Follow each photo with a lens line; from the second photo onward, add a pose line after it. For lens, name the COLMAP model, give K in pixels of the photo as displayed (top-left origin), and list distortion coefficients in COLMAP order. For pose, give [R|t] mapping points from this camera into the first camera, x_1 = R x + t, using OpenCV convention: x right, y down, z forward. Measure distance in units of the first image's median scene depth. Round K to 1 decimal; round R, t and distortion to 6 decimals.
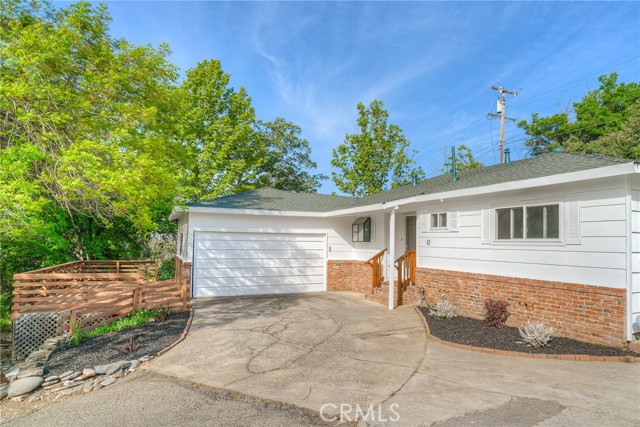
lens RADIAL K [[353.7, 0, 319.7], [0, 353.7, 219.9], [0, 0, 1]] dist [0.000211, 0.000172]
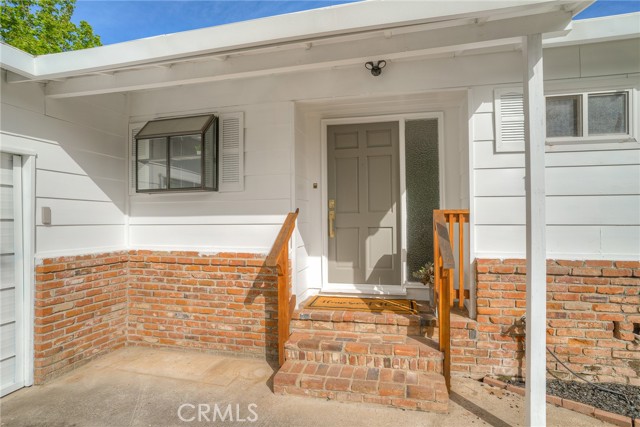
lens RADIAL K [[353.7, 0, 319.7], [0, 353.7, 219.9], [0, 0, 1]] dist [0.000211, 0.000172]
pose [[0.604465, -0.026060, 0.796205, -0.056647], [-0.037672, 0.997412, 0.061246, 0.061357], [-0.795740, -0.067016, 0.601919, 0.689506]]
